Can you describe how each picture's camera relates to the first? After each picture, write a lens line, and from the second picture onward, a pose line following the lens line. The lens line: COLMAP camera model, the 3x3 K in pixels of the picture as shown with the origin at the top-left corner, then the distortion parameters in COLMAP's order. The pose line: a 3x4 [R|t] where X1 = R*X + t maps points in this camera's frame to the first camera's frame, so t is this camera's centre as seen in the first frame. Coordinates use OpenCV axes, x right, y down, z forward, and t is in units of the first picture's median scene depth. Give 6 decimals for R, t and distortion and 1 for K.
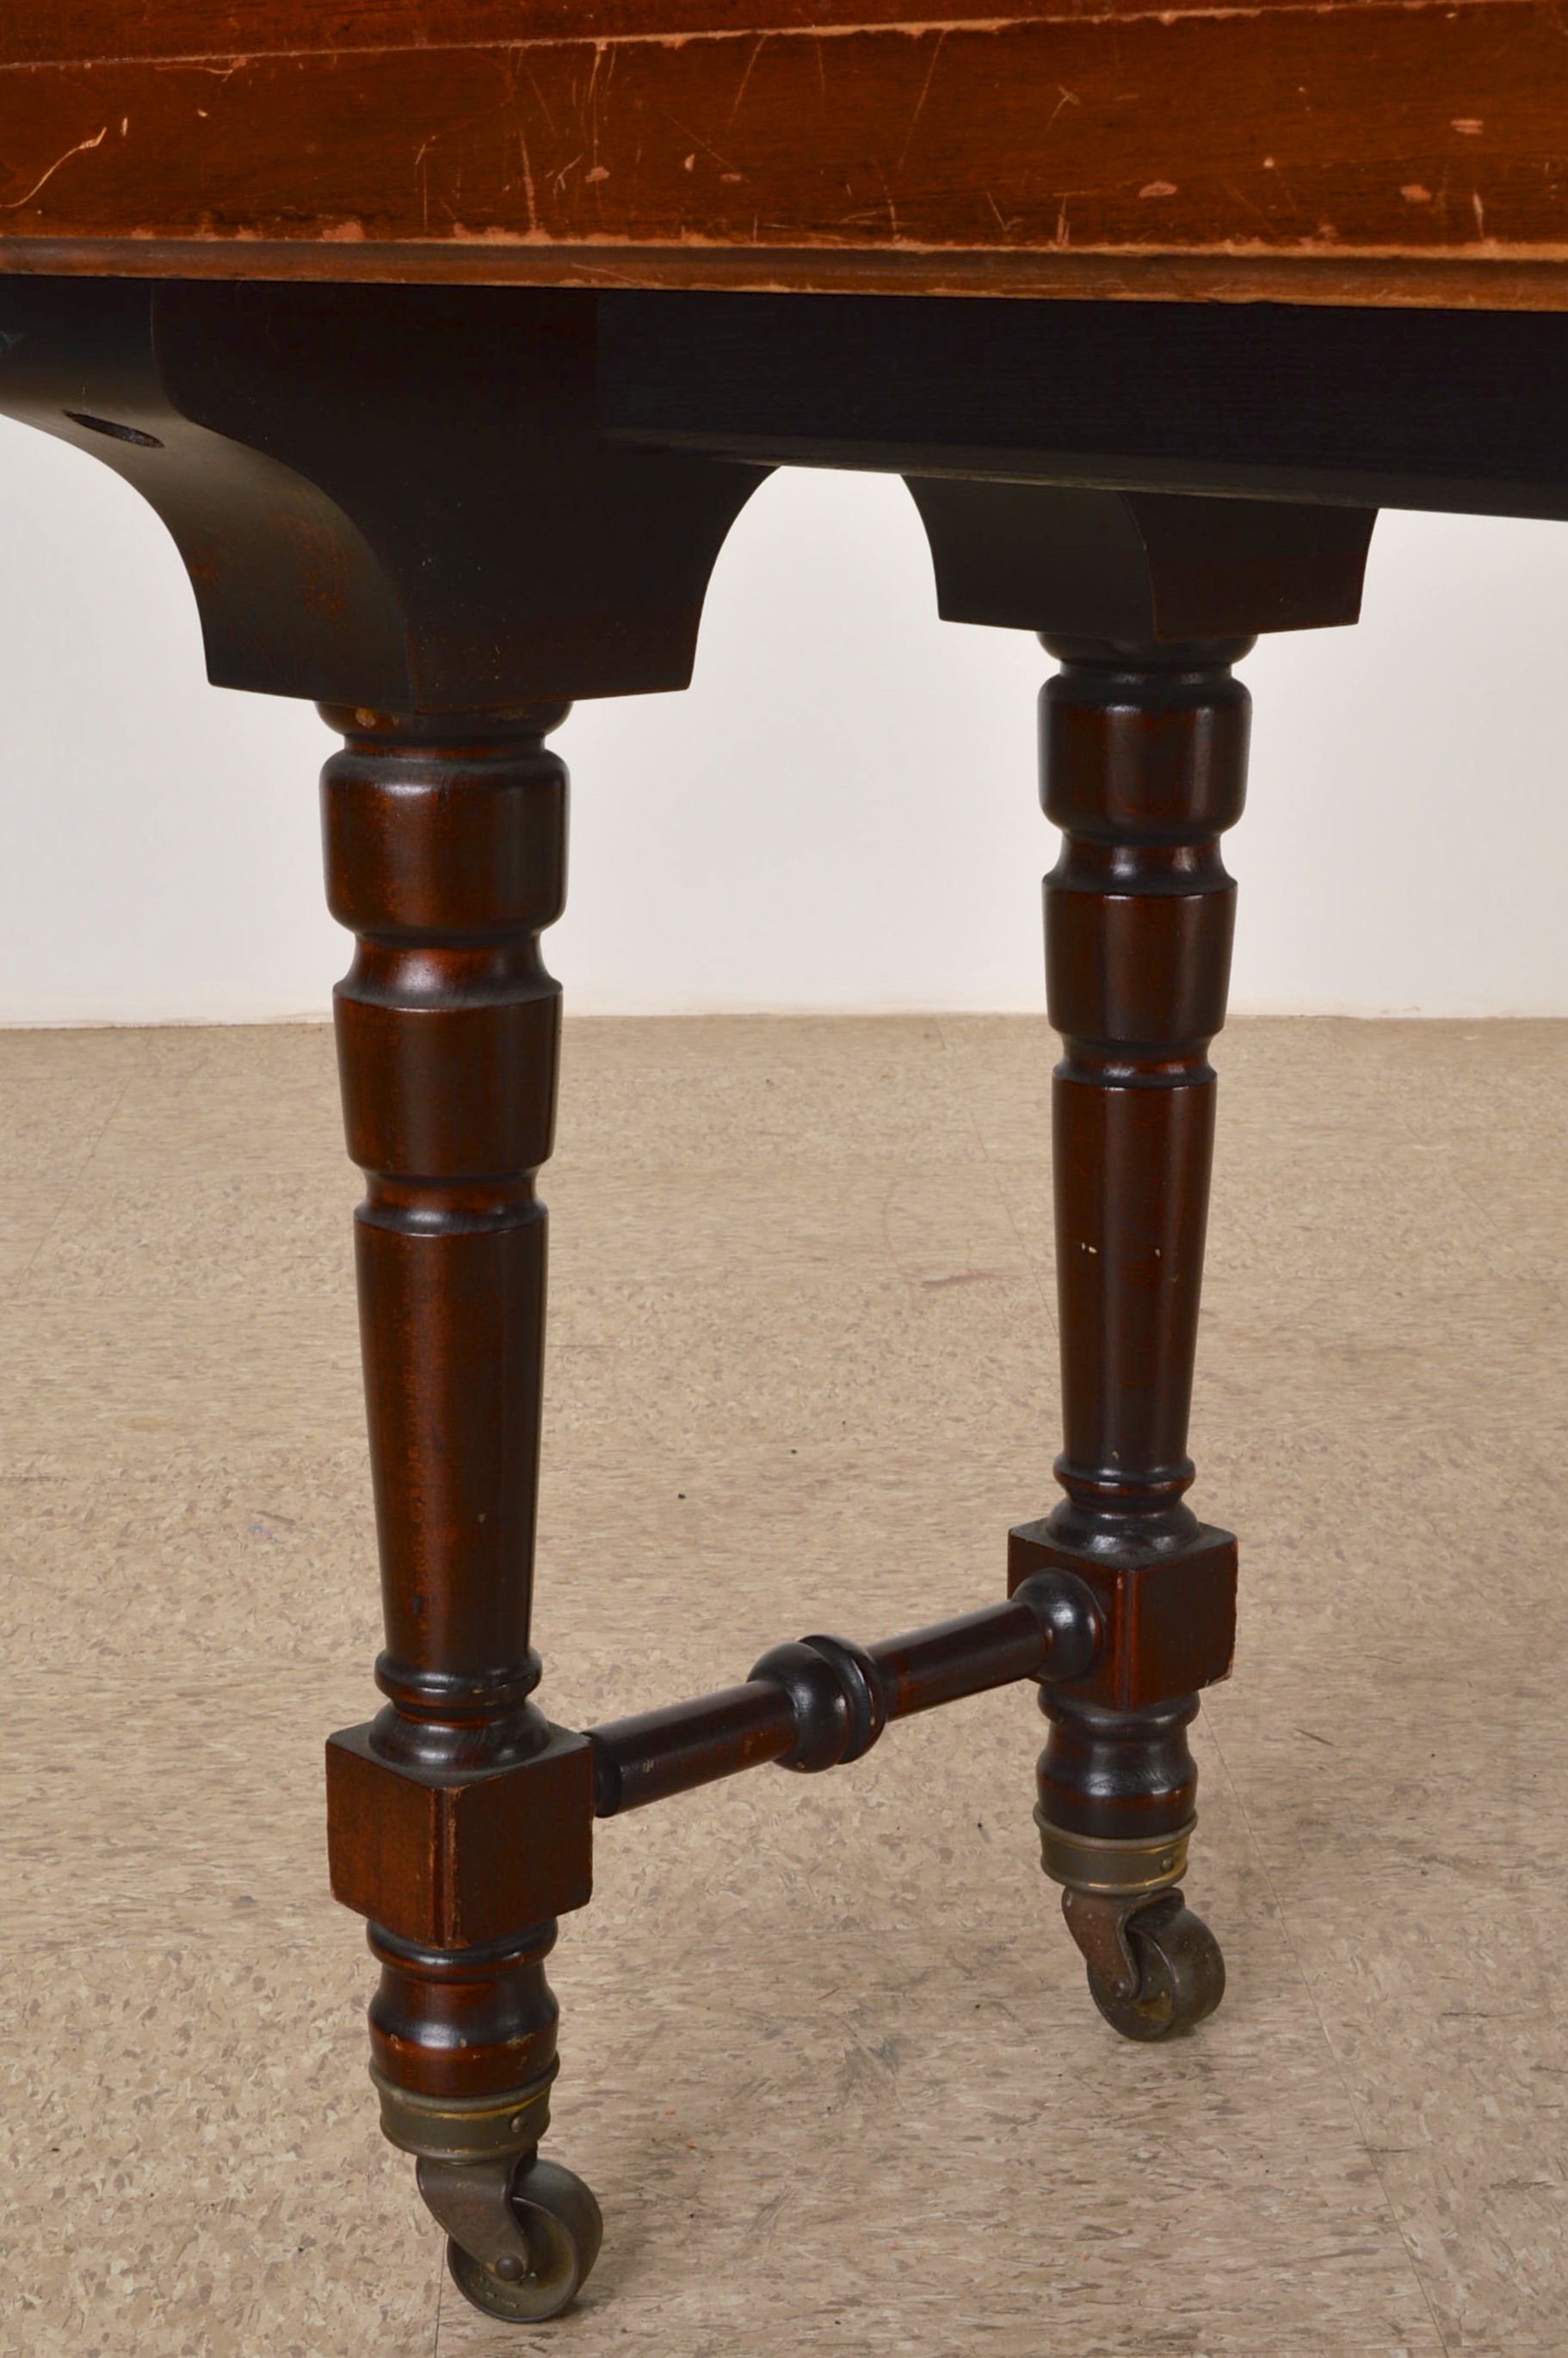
lens RADIAL K [[4007.1, 0, 784.0], [0, 4007.1, 1179.0], [0, 0, 1]] dist [-0.028640, -0.020604]
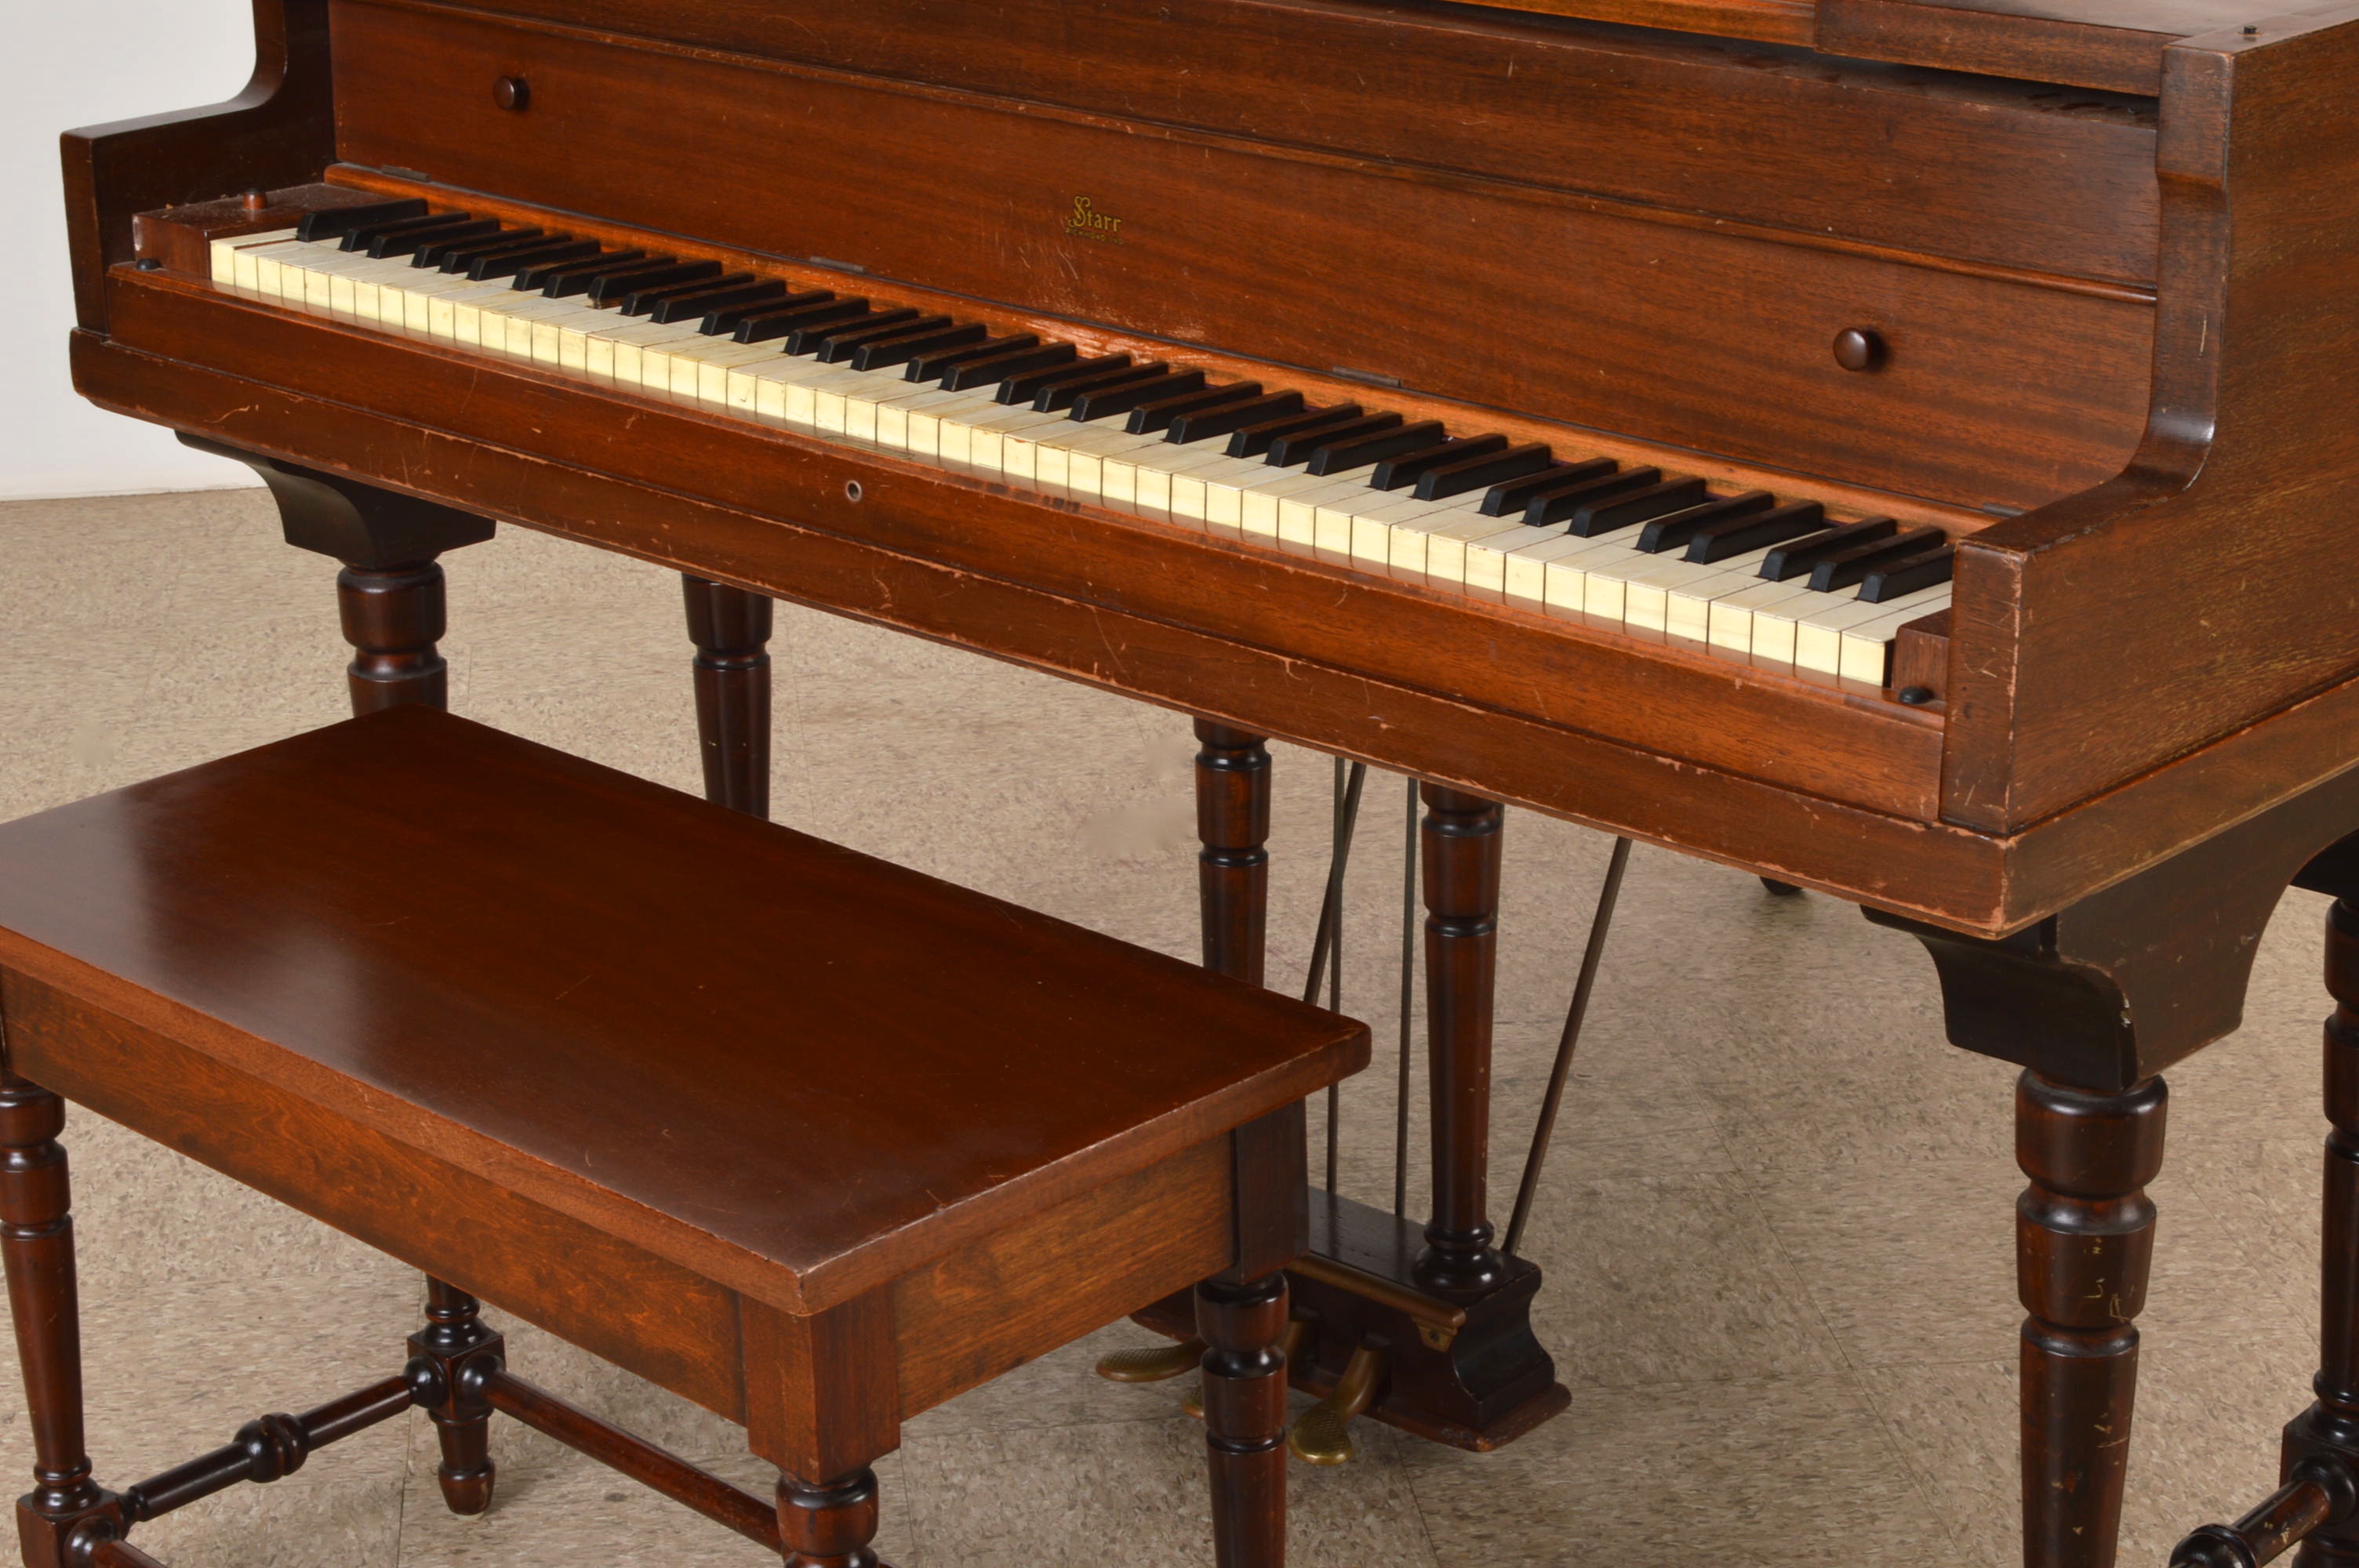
lens RADIAL K [[4488.1, 0, 1179.5], [0, 4488.1, 784.0], [0, 0, 1]] dist [0.022454, -0.003061]
pose [[0.996370, -0.042976, 0.073480, 0.147311], [0.035498, 0.994332, 0.100215, -0.190850], [-0.077371, -0.097243, 0.992249, -1.375487]]
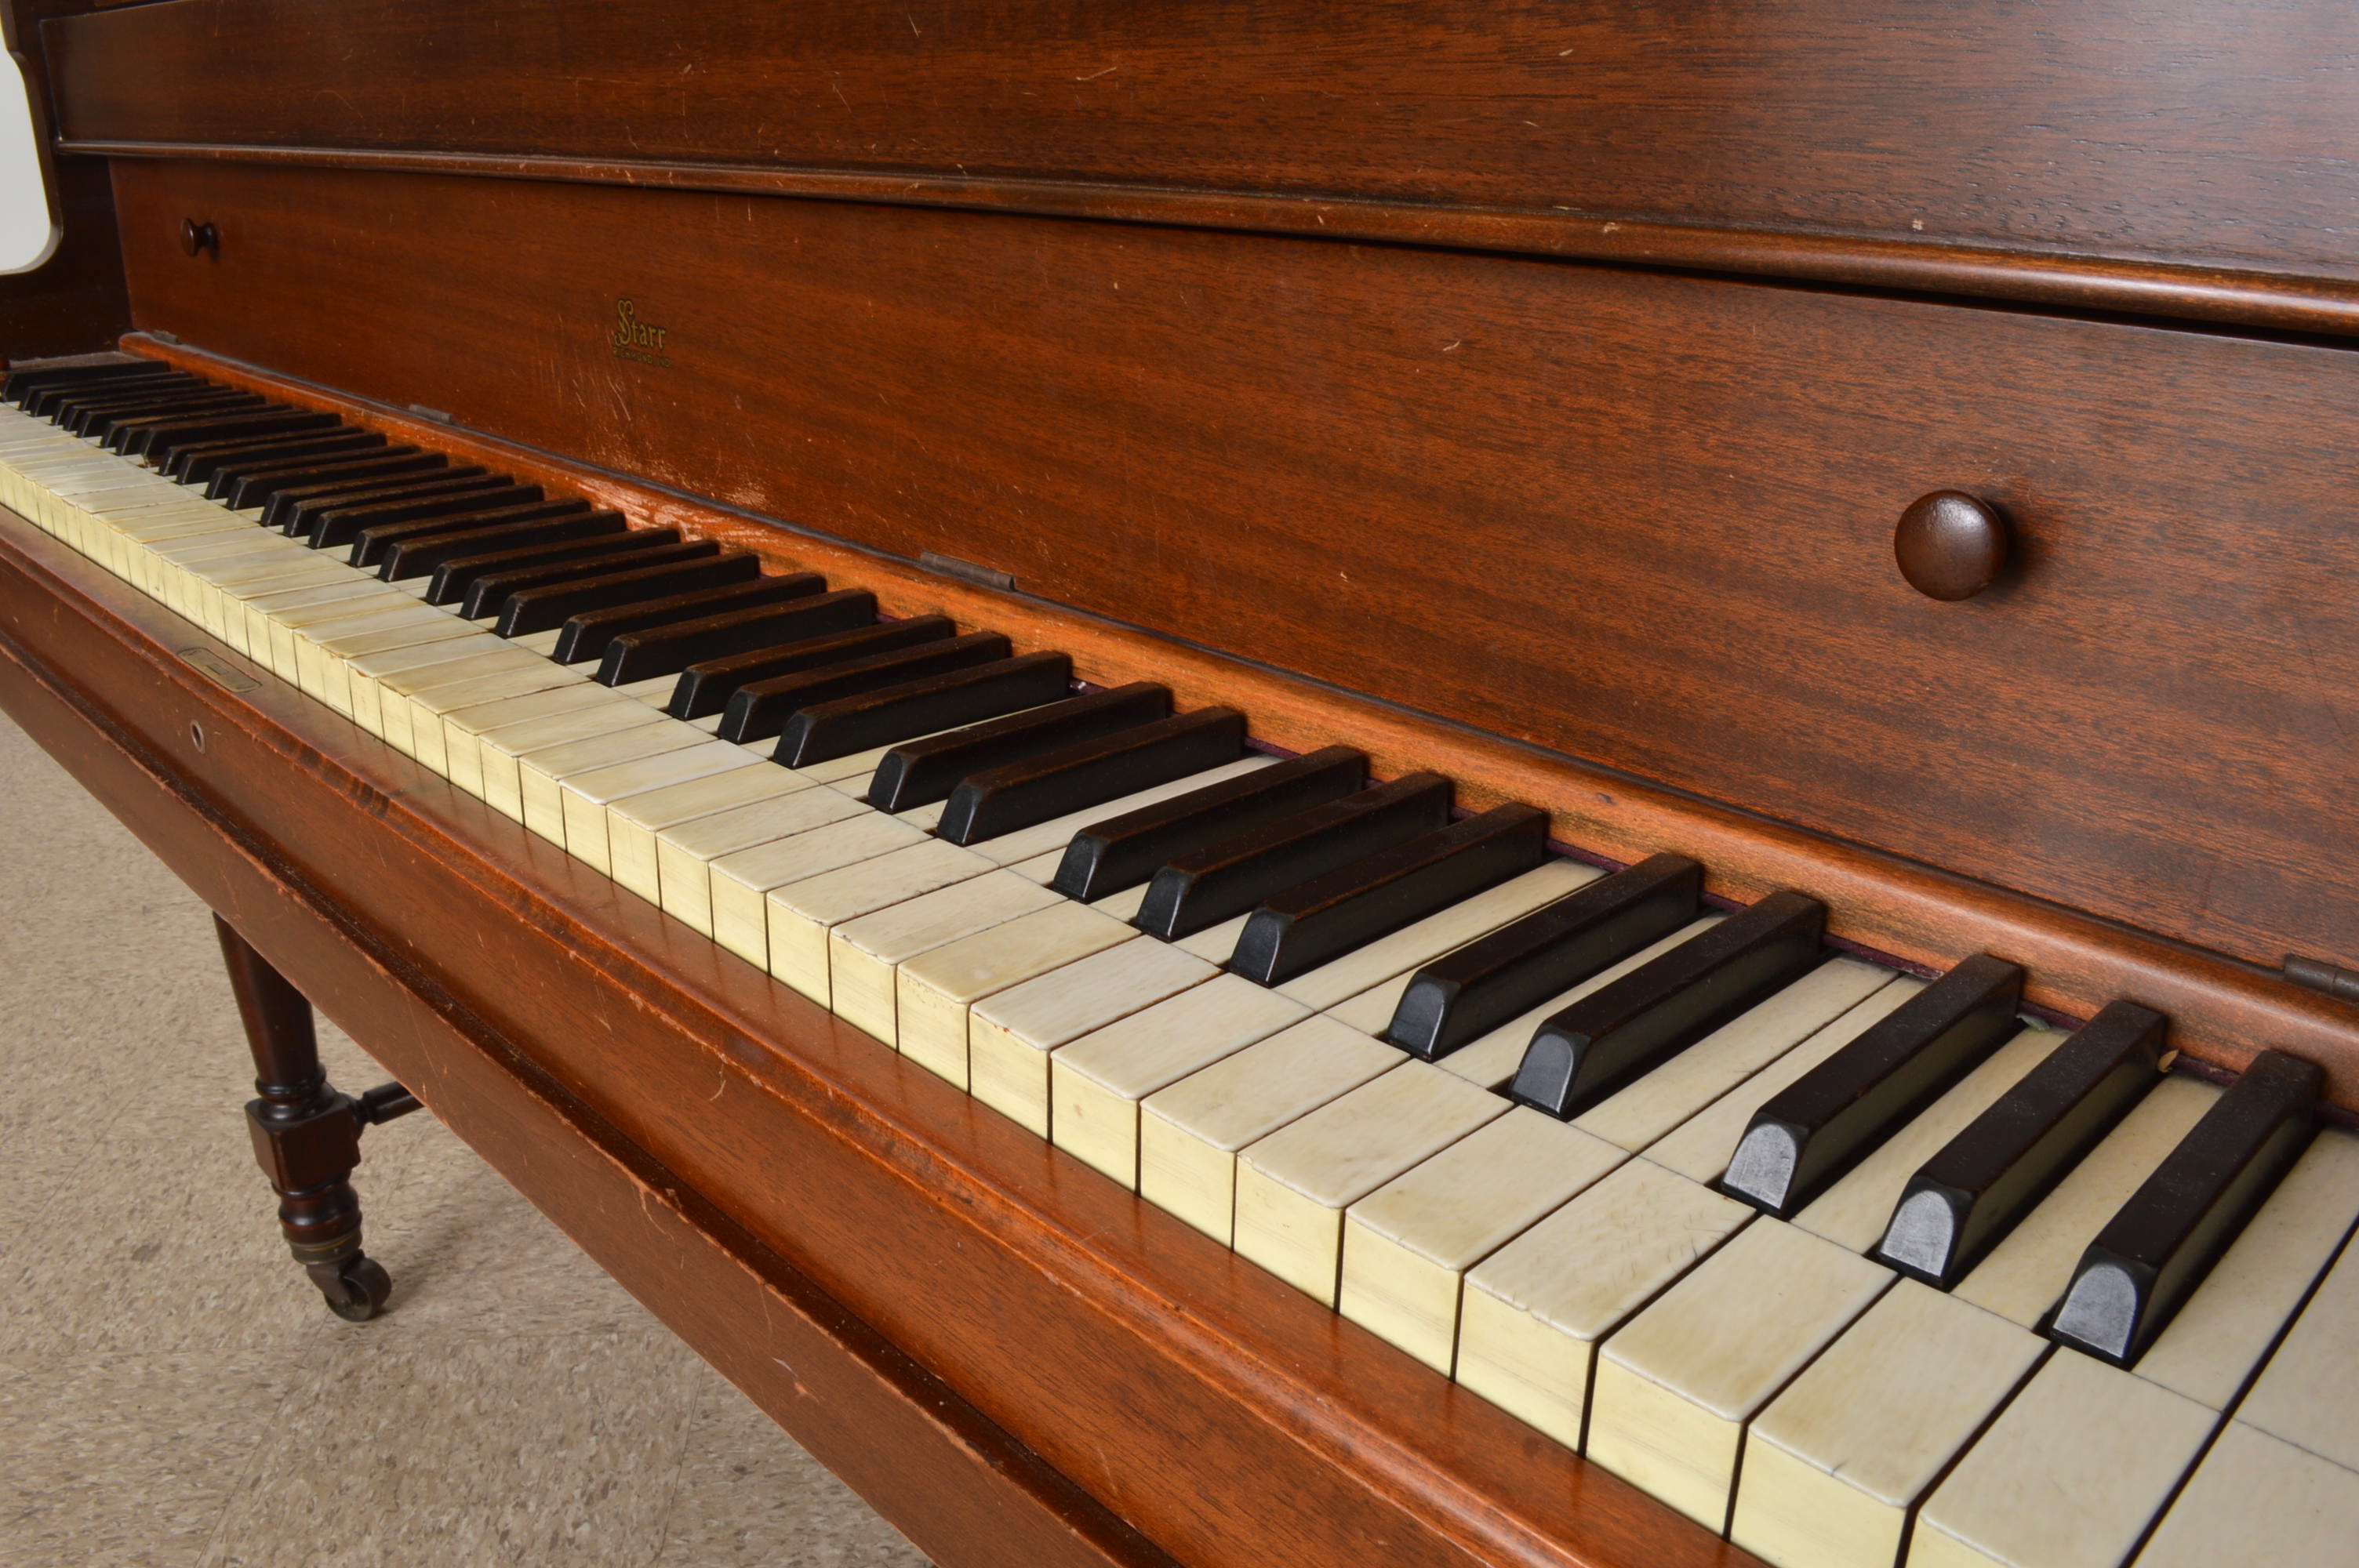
lens RADIAL K [[1841.7, 0, 1172.3], [0, 1841.7, 769.0], [0, 0, 1]] dist [-0.078375, 0.000299]
pose [[0.999346, -0.022830, 0.028044, 0.386520], [0.018923, 0.991010, 0.132445, -0.180864], [-0.030816, -0.131828, 0.990794, -0.082562]]
